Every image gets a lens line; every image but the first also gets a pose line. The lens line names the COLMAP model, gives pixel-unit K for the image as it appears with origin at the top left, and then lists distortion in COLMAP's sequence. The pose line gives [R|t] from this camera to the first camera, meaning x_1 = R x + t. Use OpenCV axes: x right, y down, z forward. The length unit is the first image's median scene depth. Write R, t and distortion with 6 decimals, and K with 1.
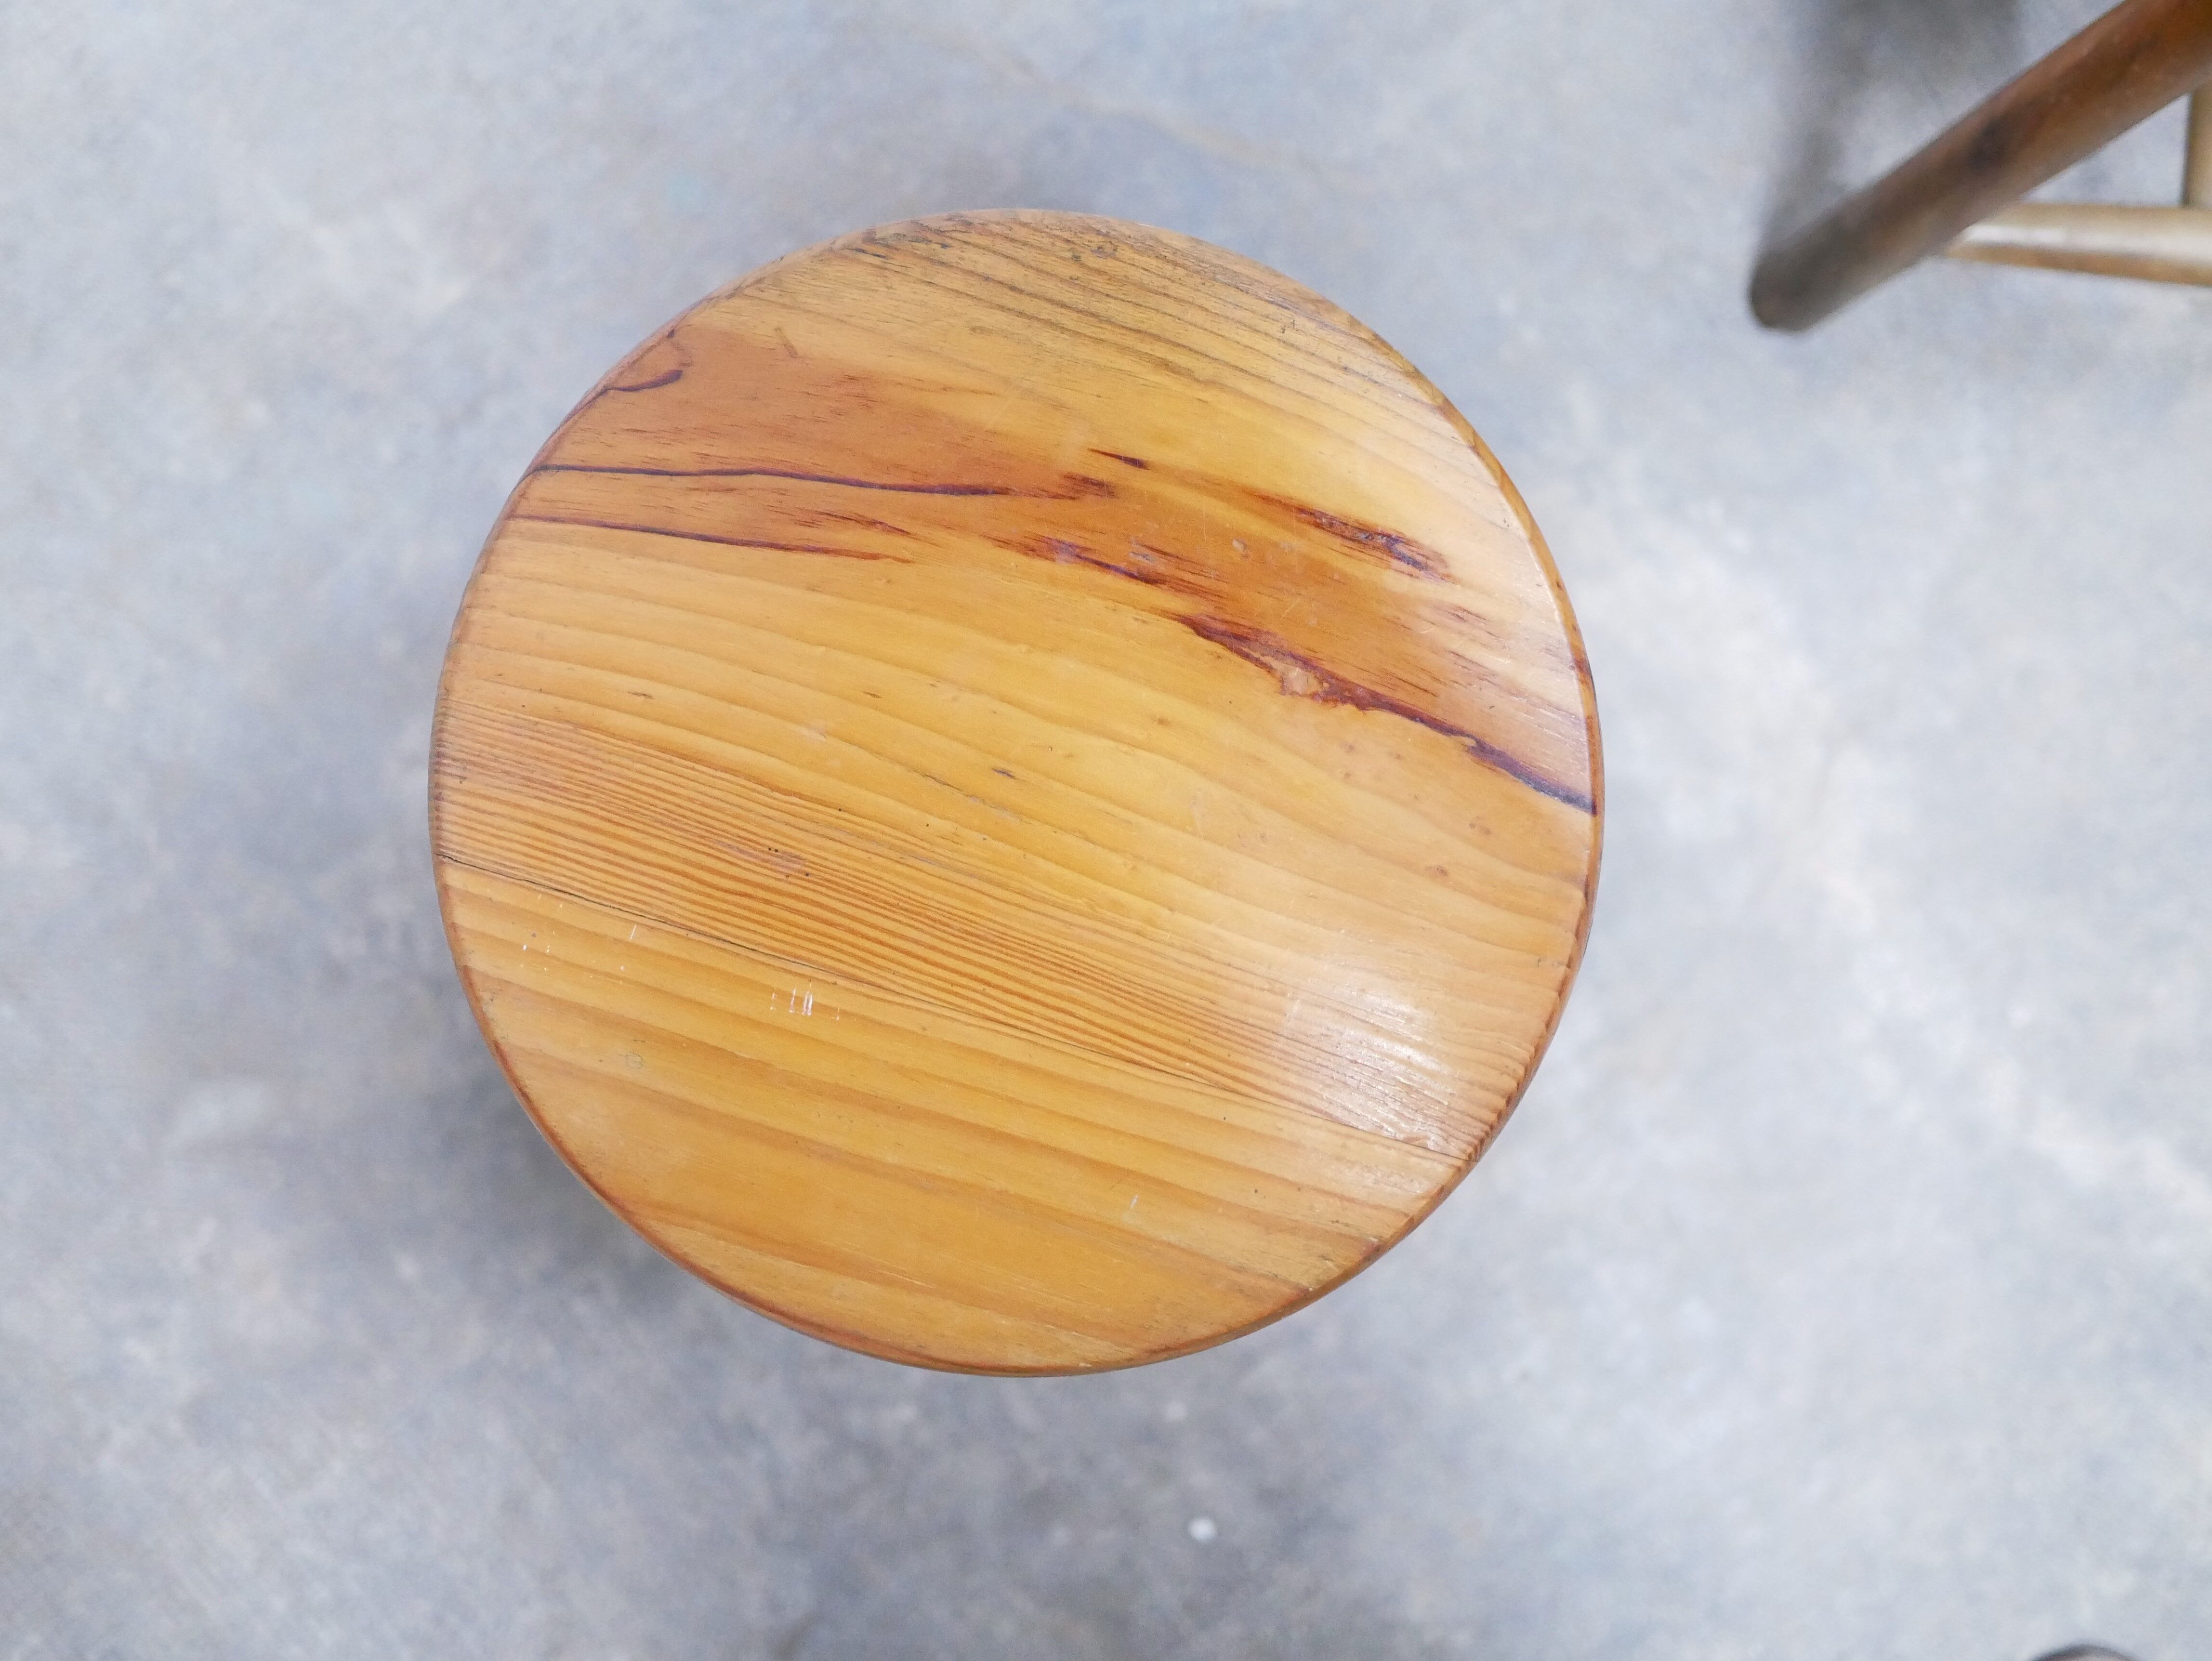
lens RADIAL K [[2526.9, 0, 1103.8], [0, 2526.9, 831.8], [0, 0, 1]] dist [-0.020437, 0.036926]
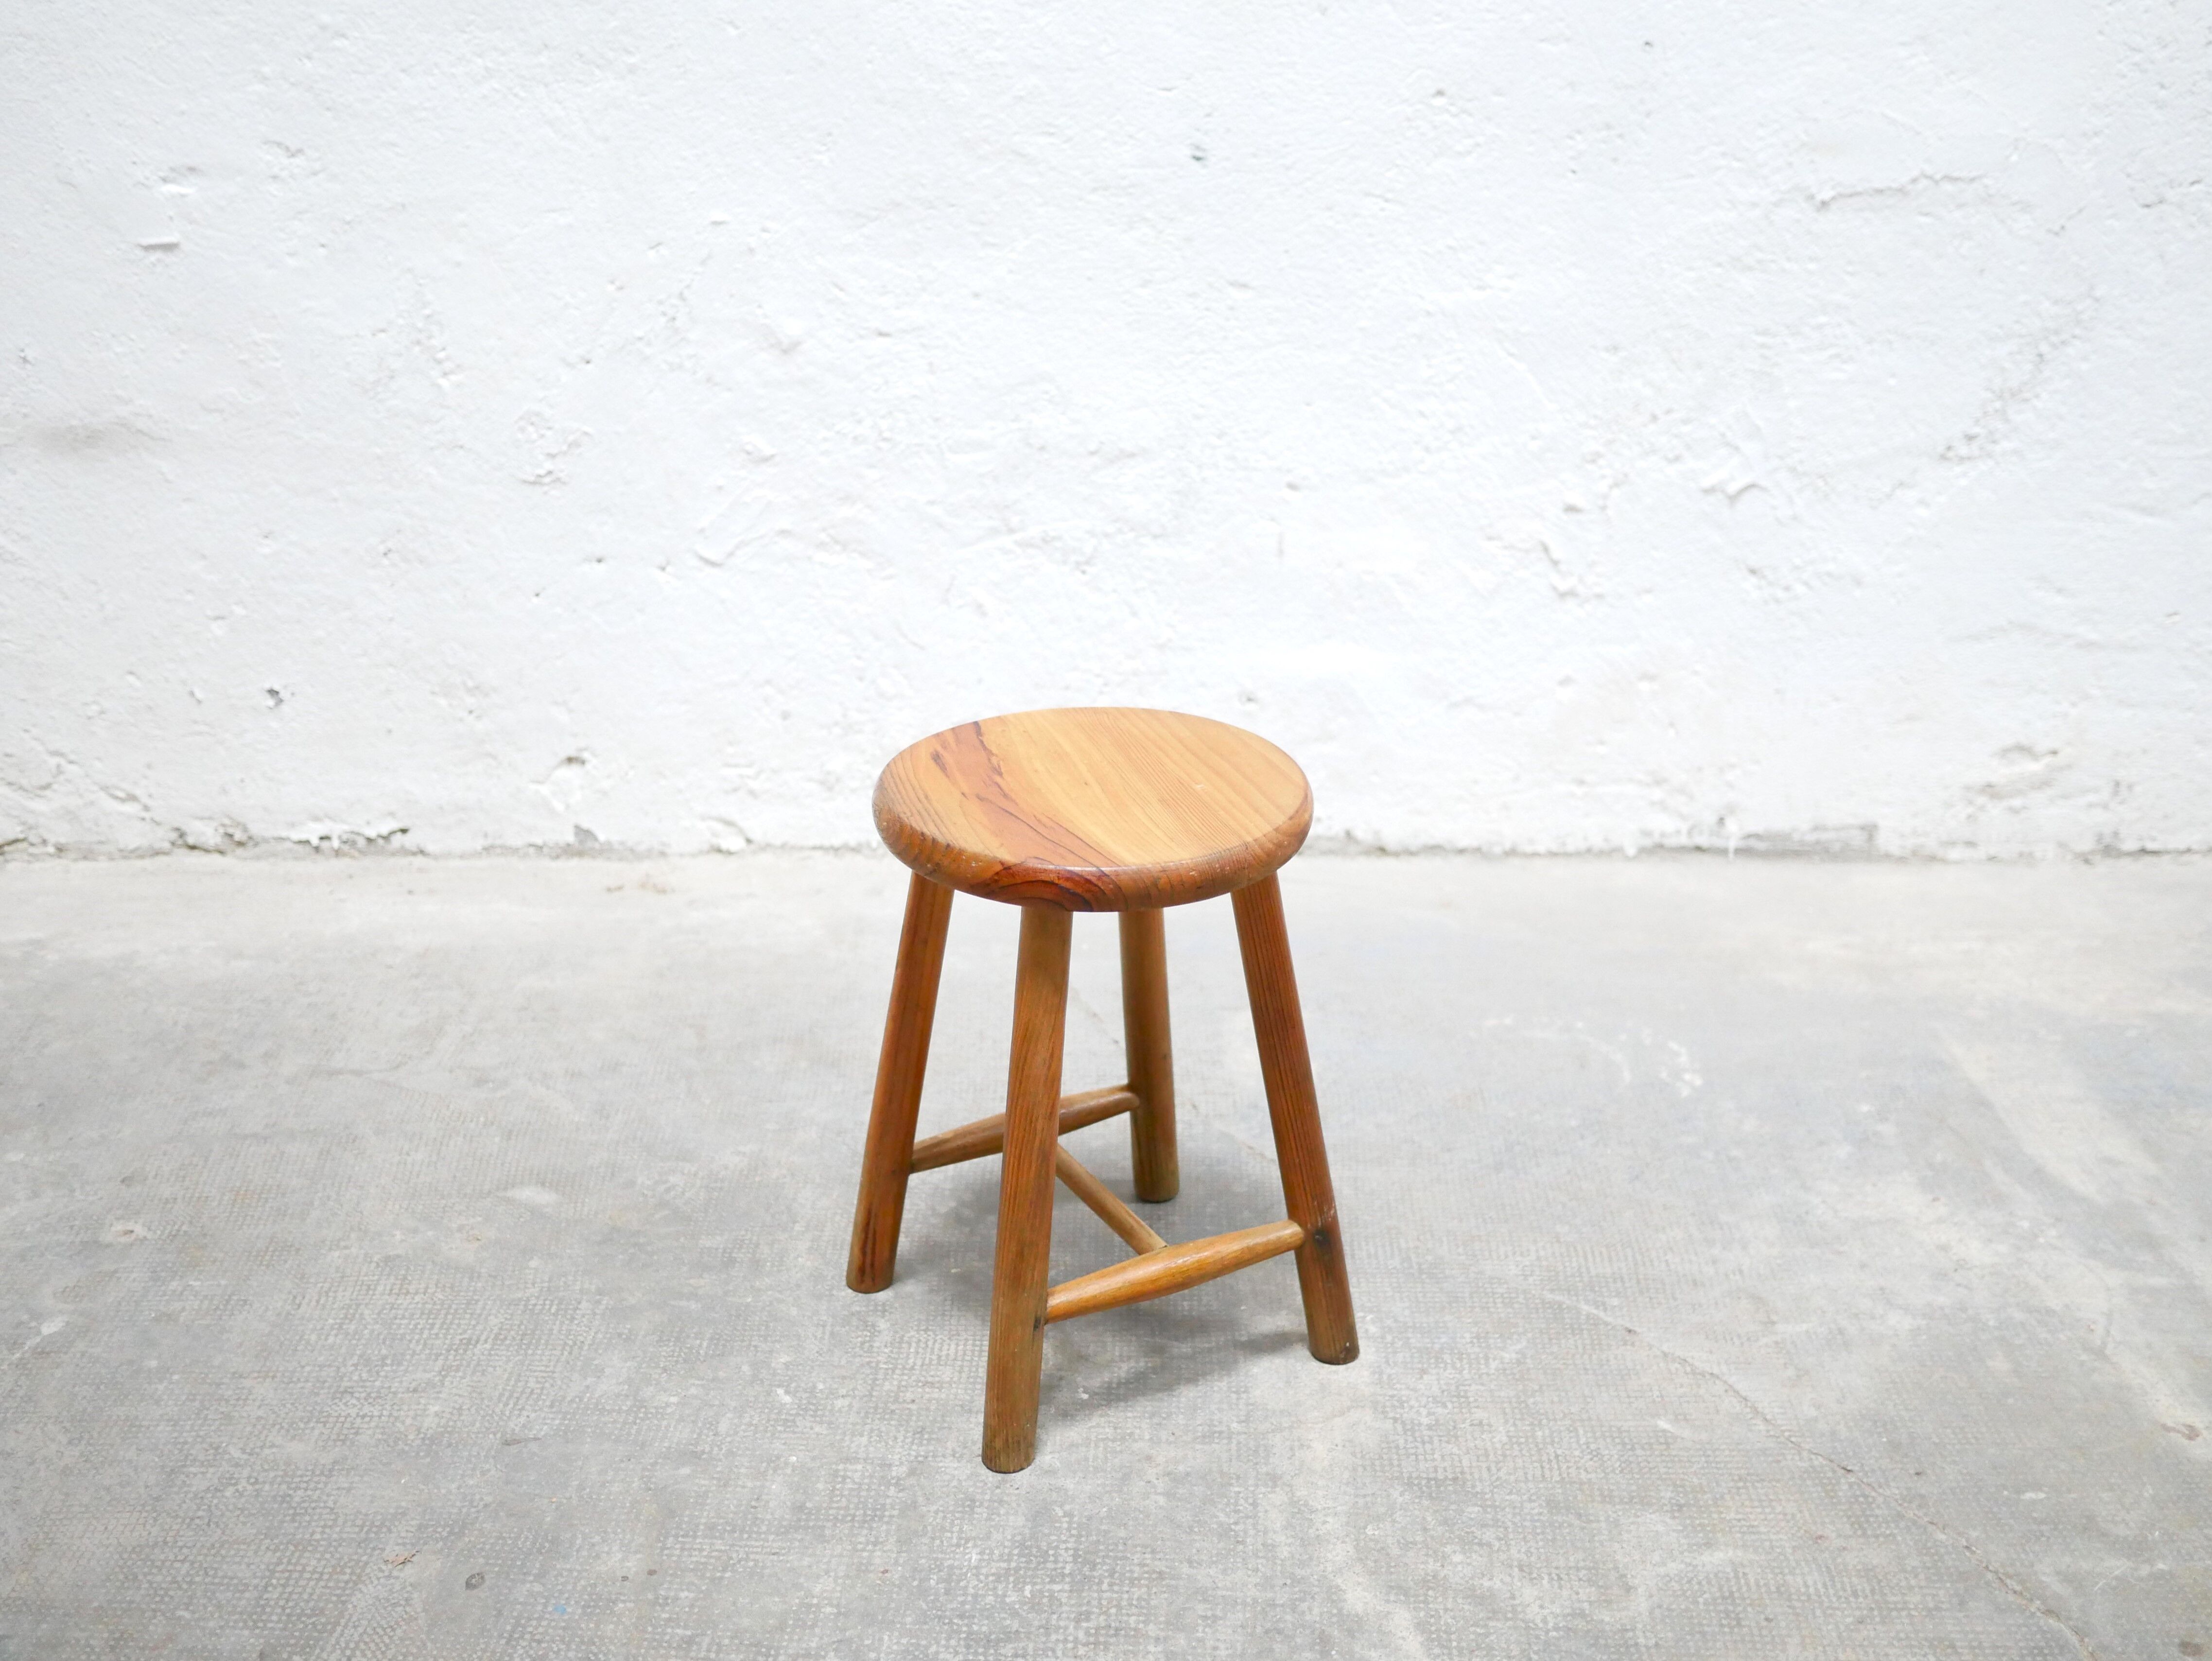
lens RADIAL K [[2549.5, 0, 1106.0], [0, 2549.5, 830.5], [0, 0, 1]] dist [-0.024813, 0.053307]
pose [[0.800640, 0.251669, -0.543727, 0.982389], [-0.597202, 0.262169, -0.758035, 1.254424], [-0.048225, 0.931628, 0.360200, 0.042496]]
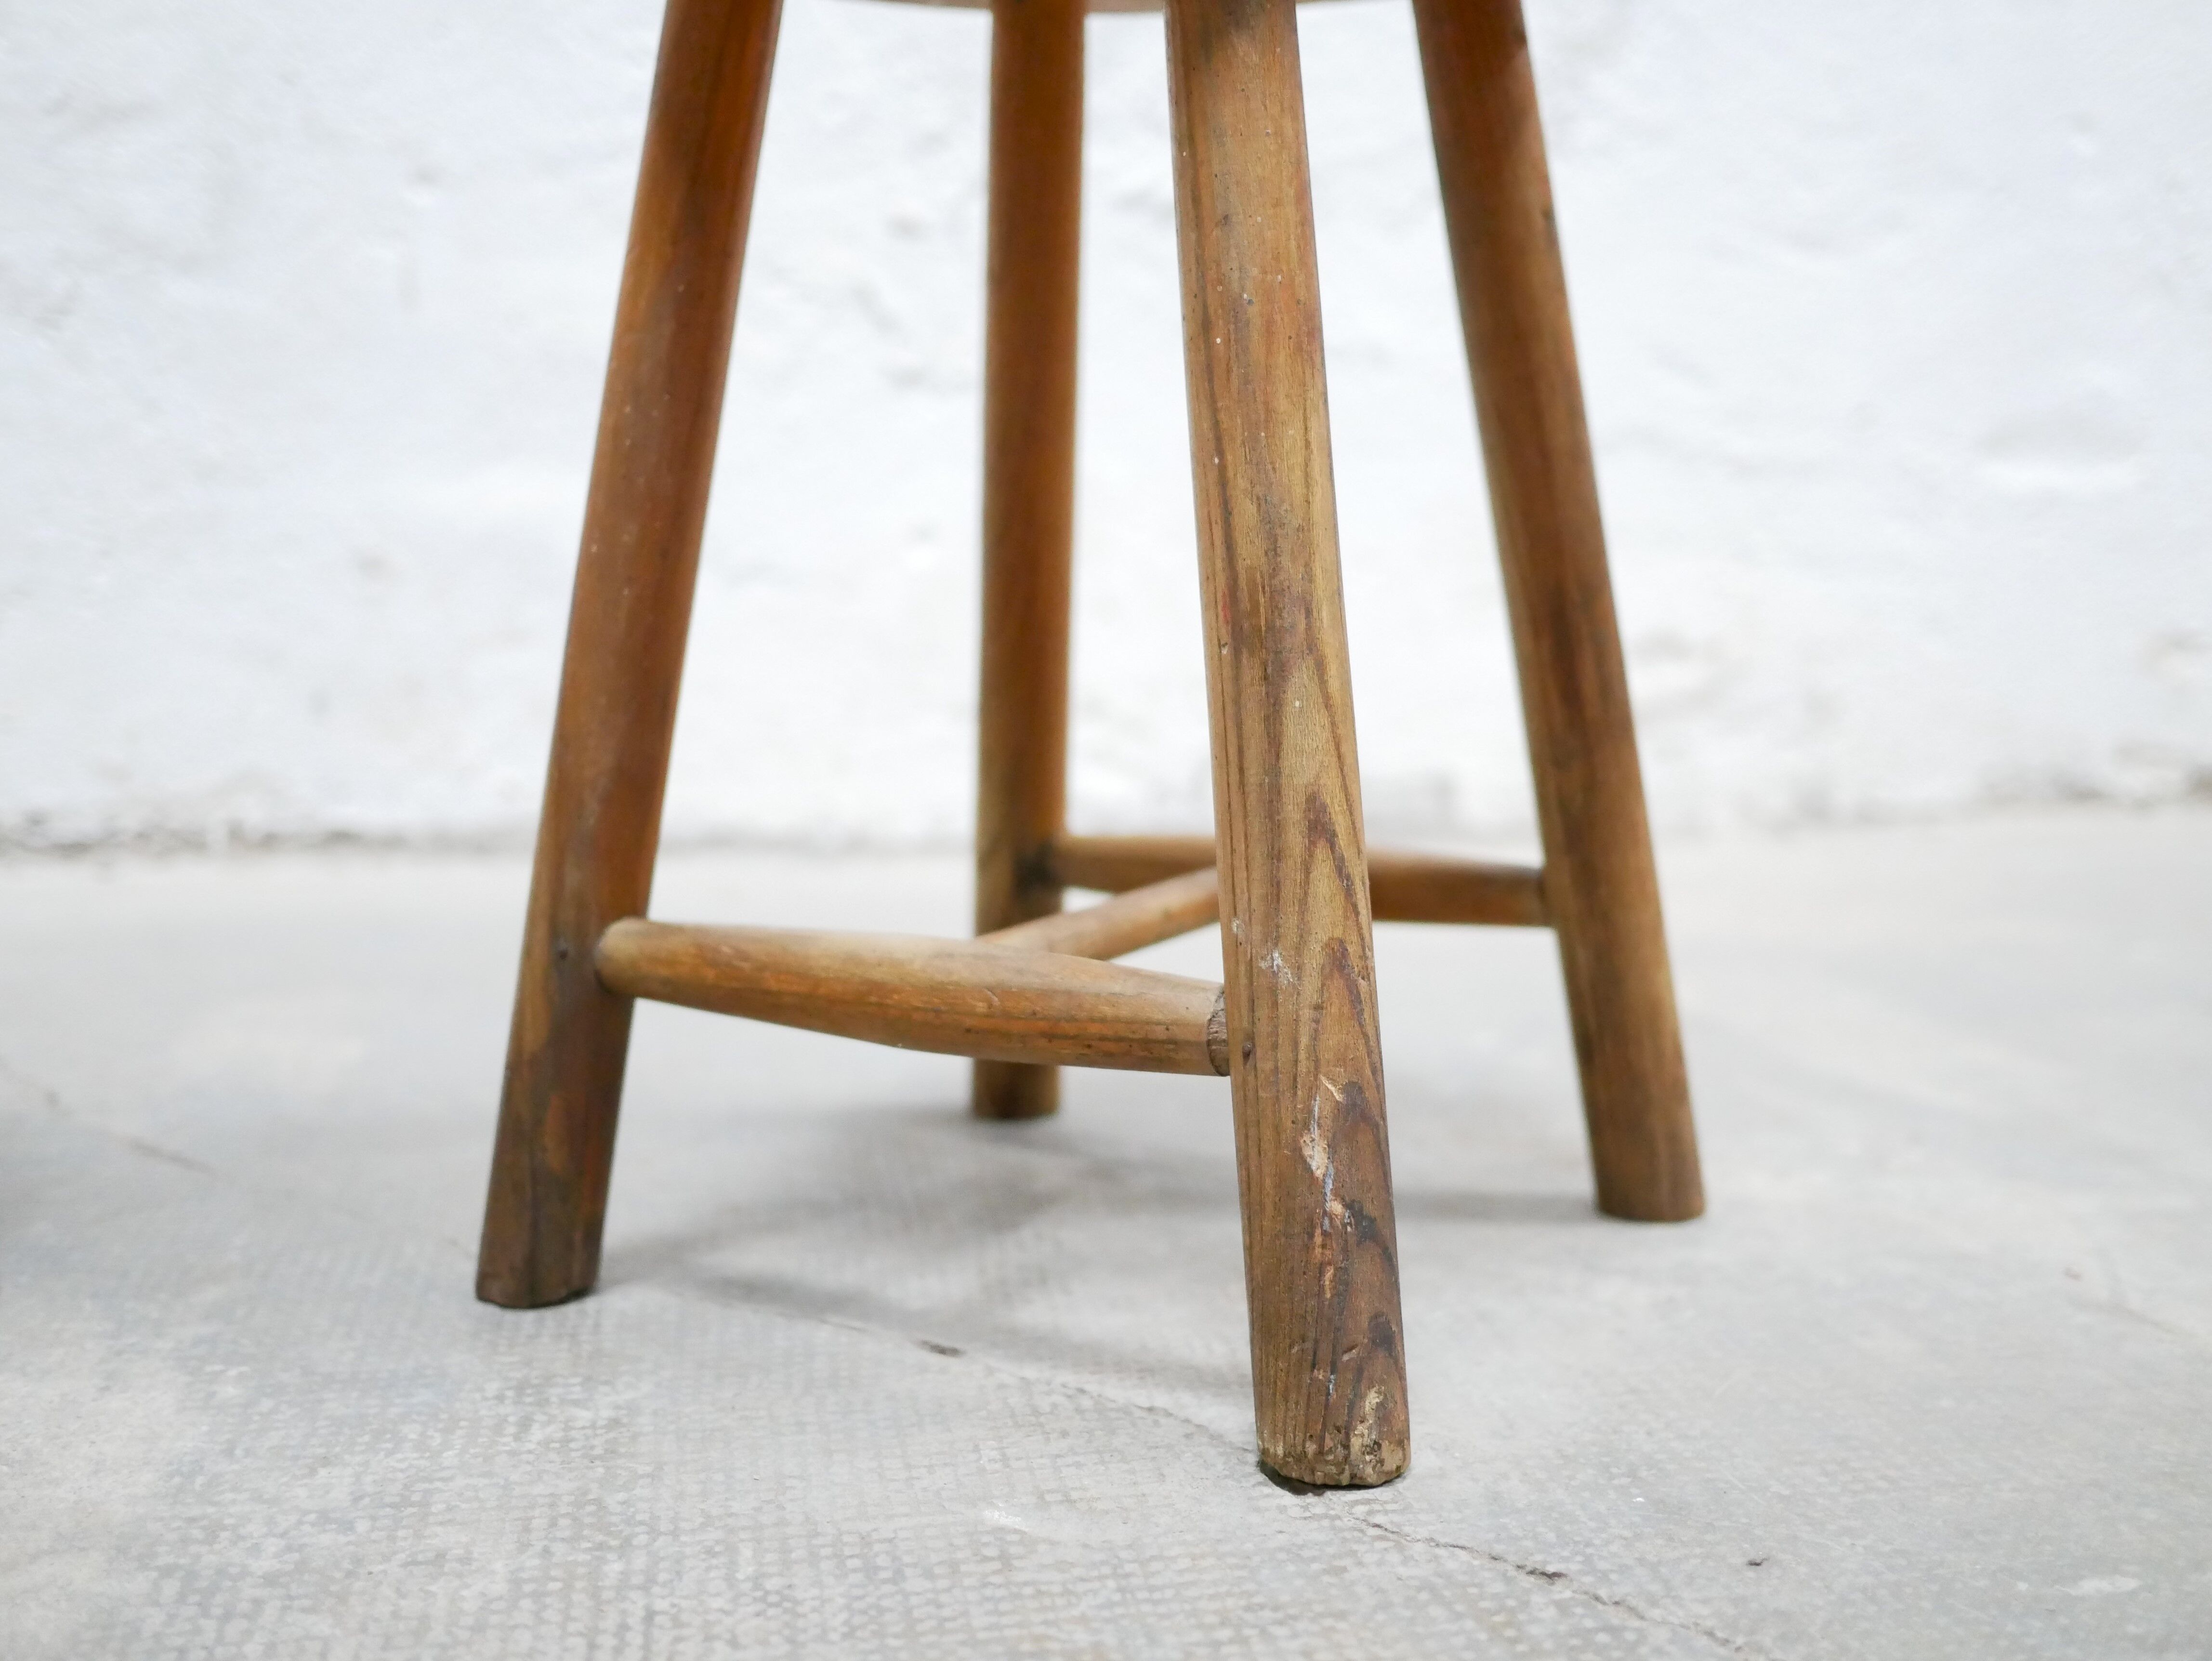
lens RADIAL K [[2526.9, 0, 1103.8], [0, 2526.9, 831.8], [0, 0, 1]] dist [-0.020437, 0.036926]
pose [[0.890297, 0.082815, -0.447787, 0.719404], [-0.453906, 0.082309, -0.887240, 0.335802], [-0.036620, 0.993160, 0.110869, 0.781569]]
